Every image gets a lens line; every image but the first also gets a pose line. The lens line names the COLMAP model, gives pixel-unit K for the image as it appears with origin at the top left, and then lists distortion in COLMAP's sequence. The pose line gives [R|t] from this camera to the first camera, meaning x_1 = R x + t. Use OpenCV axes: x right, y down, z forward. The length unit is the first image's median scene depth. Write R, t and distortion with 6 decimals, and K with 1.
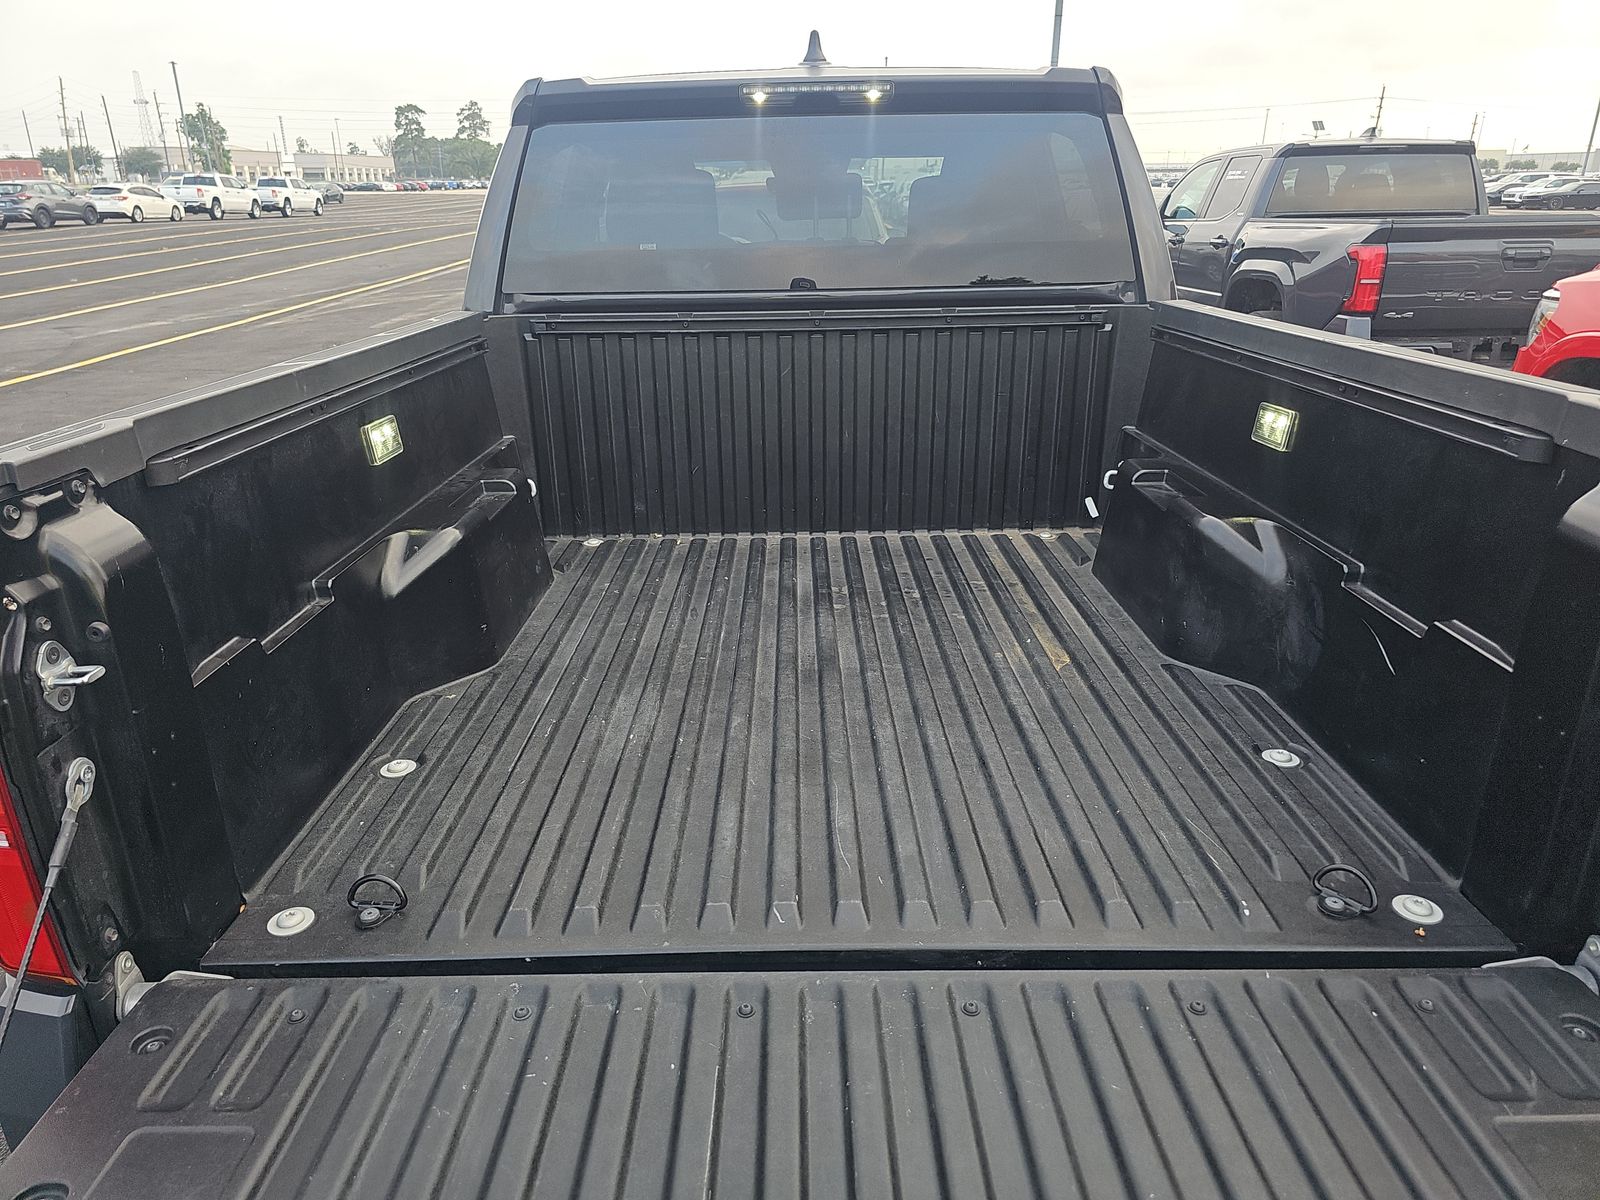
lens RADIAL K [[1059.6, 0, 798.7], [0, 1059.6, 579.6], [0, 0, 1]] dist [0.012609, -0.003662]
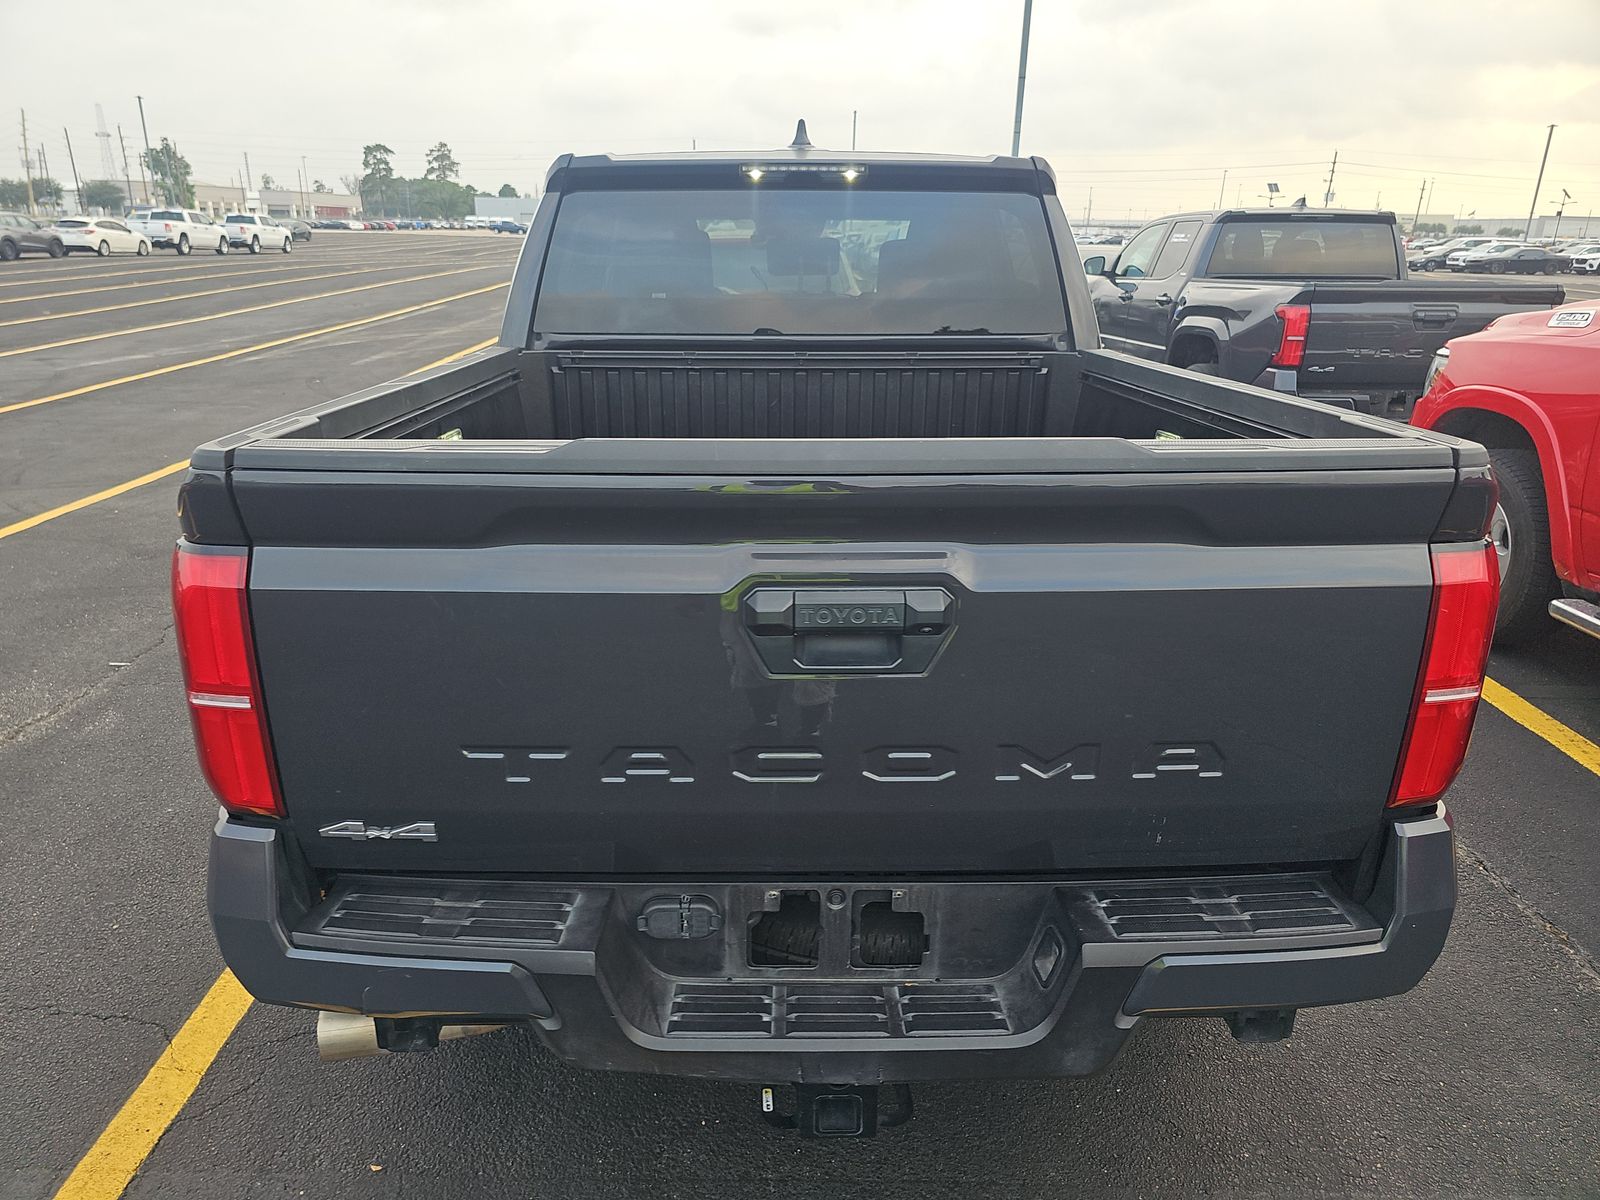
lens RADIAL K [[1063.8, 0, 800.0], [0, 1063.8, 600.0], [0, 0, 1]] dist [0.008507, -0.000918]
pose [[0.999339, 0.010733, 0.034723, -0.003232], [-0.009897, 0.999659, -0.024179, 0.007601], [-0.034971, 0.023819, 0.999104, -0.026468]]
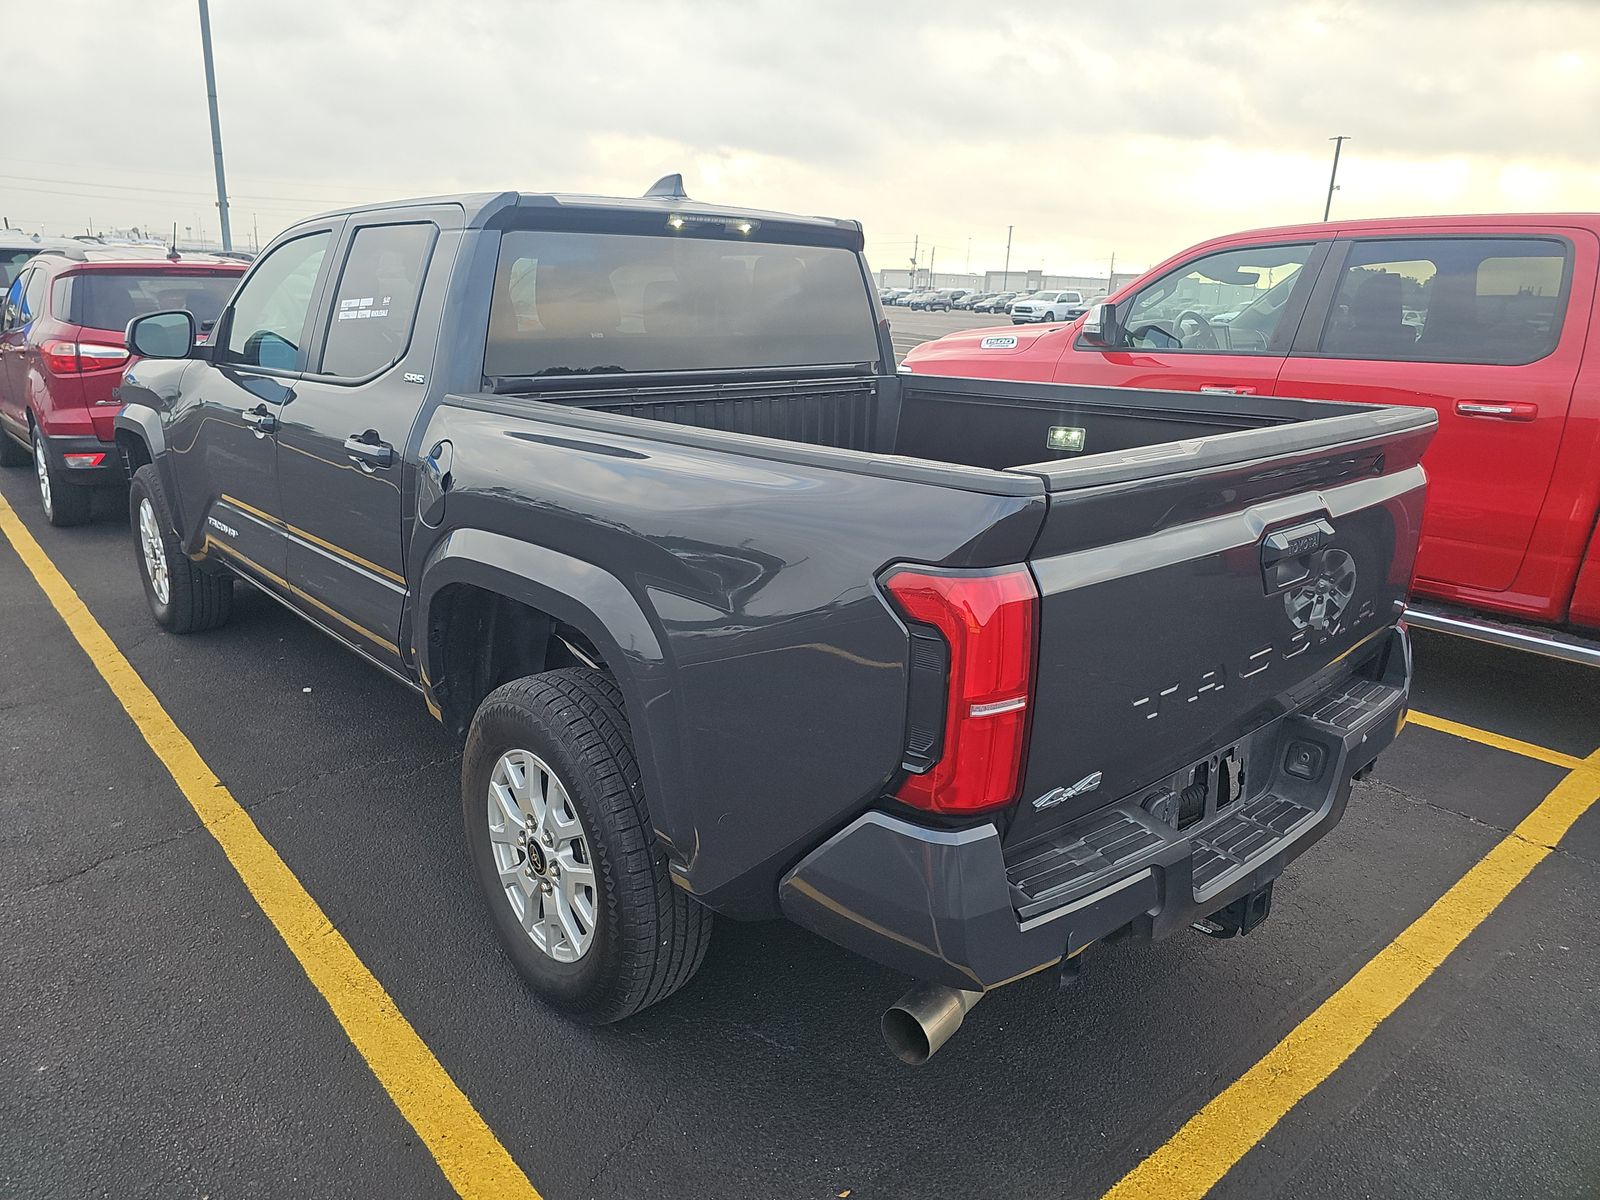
lens RADIAL K [[1059.6, 0, 798.7], [0, 1059.6, 579.6], [0, 0, 1]] dist [0.012609, -0.003662]
pose [[0.741670, -0.146396, 0.654595, -0.113297], [0.196316, 0.980536, -0.003140, 0.000244], [-0.641394, 0.130836, 0.755974, -0.001110]]
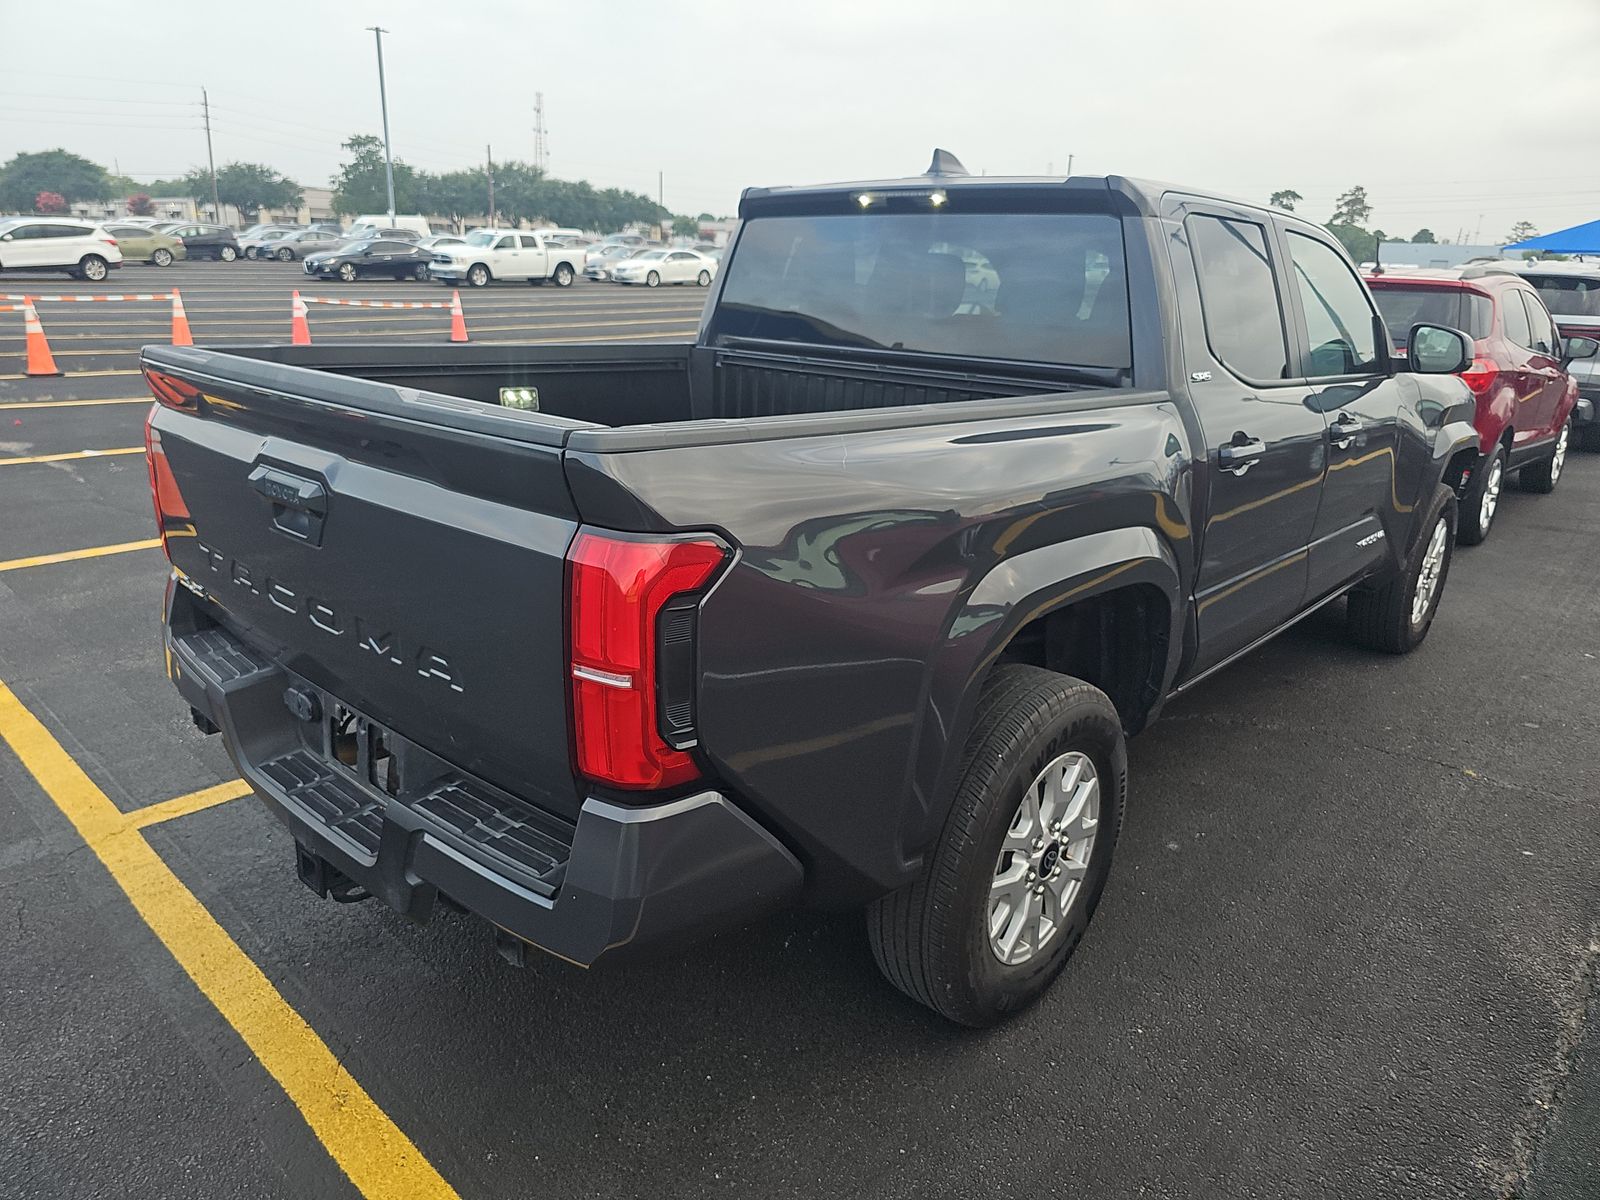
lens RADIAL K [[1090.6, 0, 800.0], [0, 1090.6, 600.0], [0, 0, 1]] dist [0.005502, 0.000338]
pose [[0.743972, 0.230434, -0.627221, 0.117157], [-0.268325, 0.962678, 0.035406, -0.000872], [0.611970, 0.141958, 0.778036, -0.003519]]
